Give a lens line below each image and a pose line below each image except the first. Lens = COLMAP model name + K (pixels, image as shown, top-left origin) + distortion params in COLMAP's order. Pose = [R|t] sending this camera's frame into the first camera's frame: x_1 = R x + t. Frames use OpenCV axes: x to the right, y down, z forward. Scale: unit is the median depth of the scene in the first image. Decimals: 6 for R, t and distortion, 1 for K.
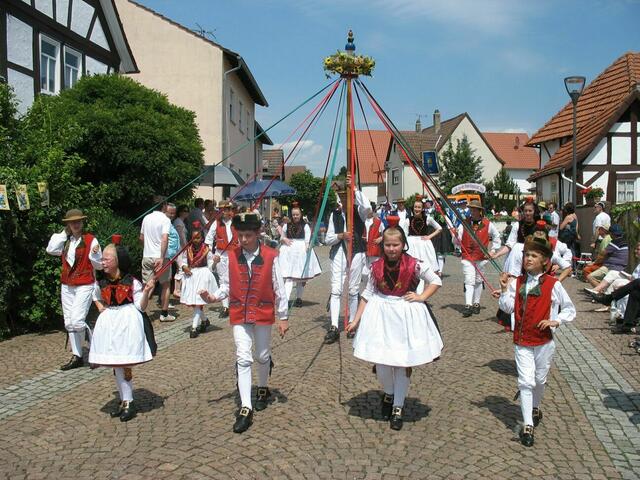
lens RADIAL K [[666.6, 0, 327.1], [0, 666.6, 240.7], [0, 0, 1]] dist [-0.186797, 0.220000]
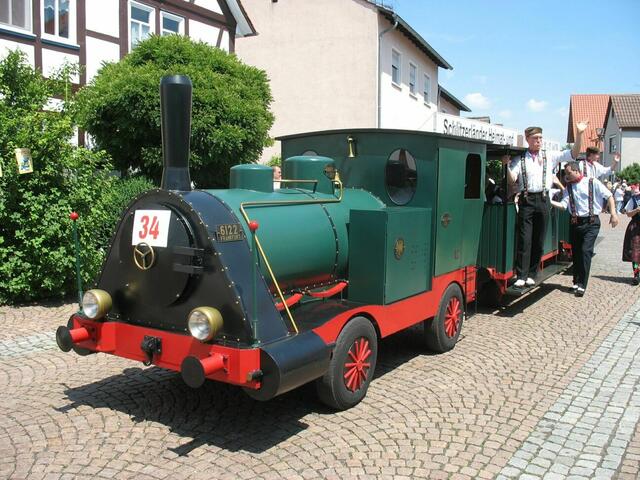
lens RADIAL K [[666.6, 0, 327.1], [0, 666.6, 240.7], [0, 0, 1]] dist [-0.186797, 0.220000]
pose [[0.937739, 0.032233, -0.345842, 0.119622], [-0.017080, 0.998760, 0.046772, -0.002598], [0.346920, -0.037953, 0.937126, 0.099636]]
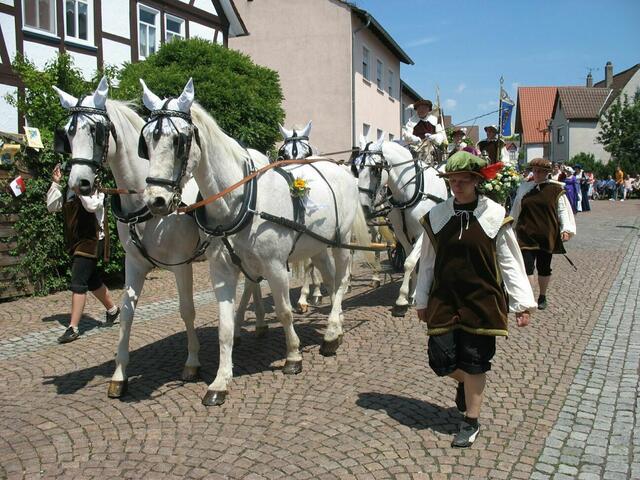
lens RADIAL K [[666.6, 0, 327.1], [0, 666.6, 240.7], [0, 0, 1]] dist [-0.186797, 0.220000]
pose [[0.963548, 0.015723, -0.267073, 0.082640], [-0.000445, 0.998364, 0.057169, 0.001175], [0.267535, -0.054966, 0.961979, 0.033535]]
